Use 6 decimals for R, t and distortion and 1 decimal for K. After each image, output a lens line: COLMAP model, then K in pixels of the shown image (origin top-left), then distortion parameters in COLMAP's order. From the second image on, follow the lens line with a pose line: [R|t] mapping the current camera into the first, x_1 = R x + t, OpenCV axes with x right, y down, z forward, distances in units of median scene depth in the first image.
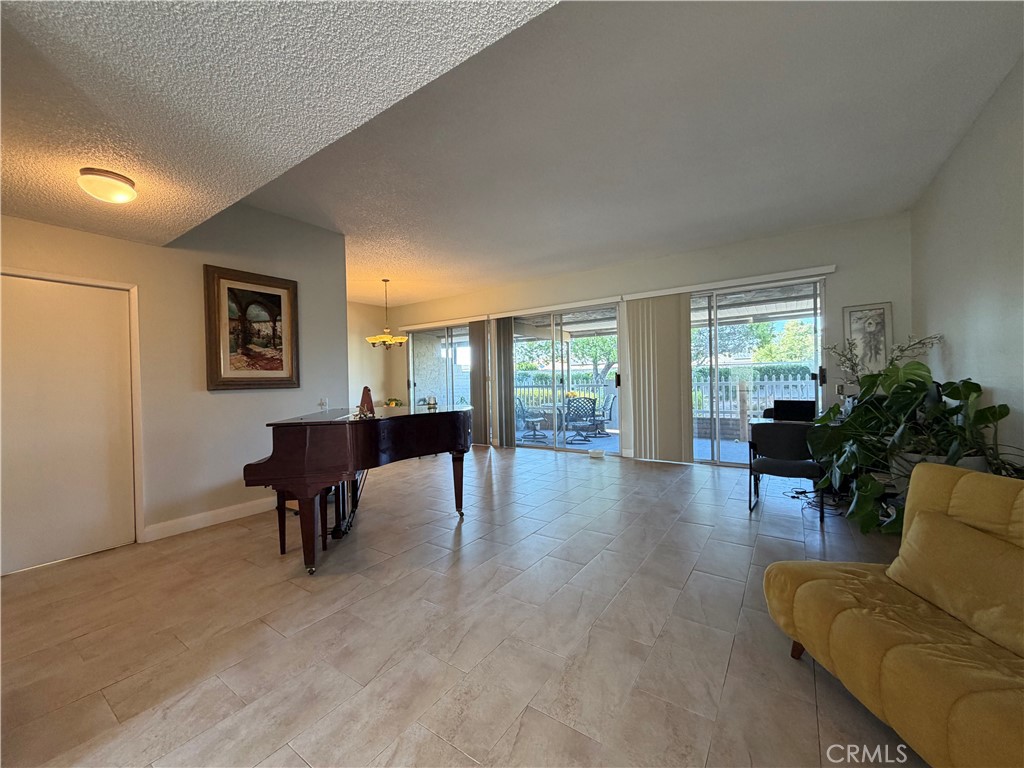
lens RADIAL K [[408.4, 0, 508.6], [0, 408.4, 384.9], [0, 0, 1]] dist [0.000072, 0.000380]
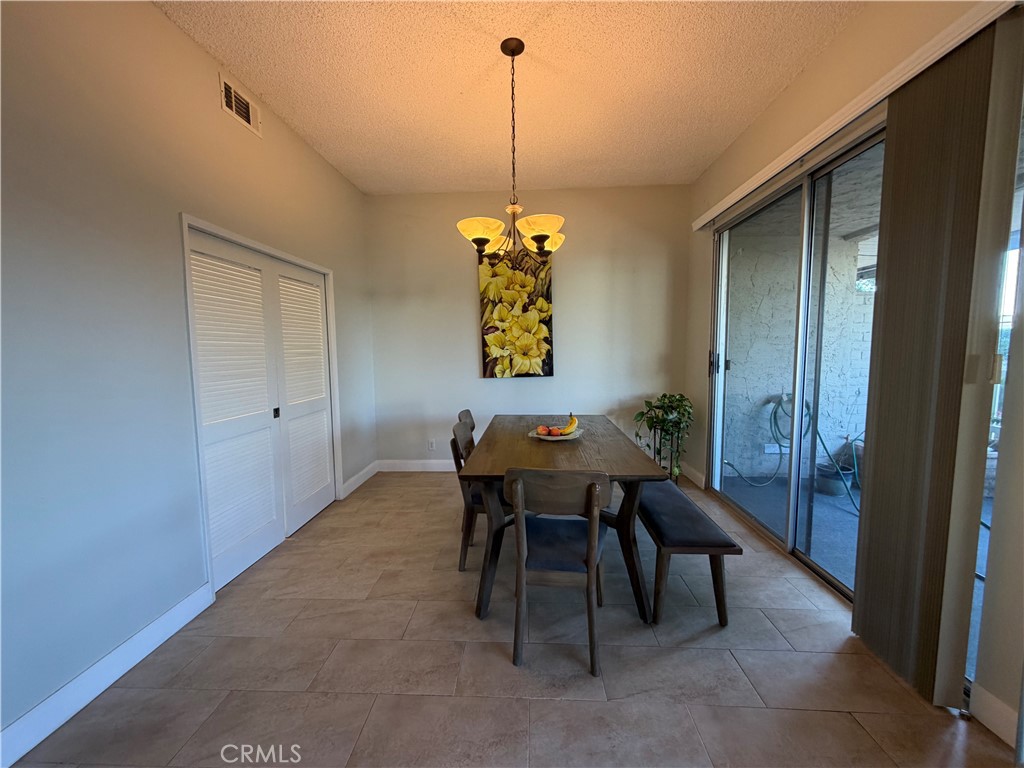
lens RADIAL K [[408.4, 0, 508.6], [0, 408.4, 384.9], [0, 0, 1]] dist [0.000072, 0.000380]
pose [[0.529060, 0.095889, -0.843149, -0.015123], [-0.009512, 0.994203, 0.107100, -0.047596], [0.848531, -0.048642, 0.526905, 1.369393]]
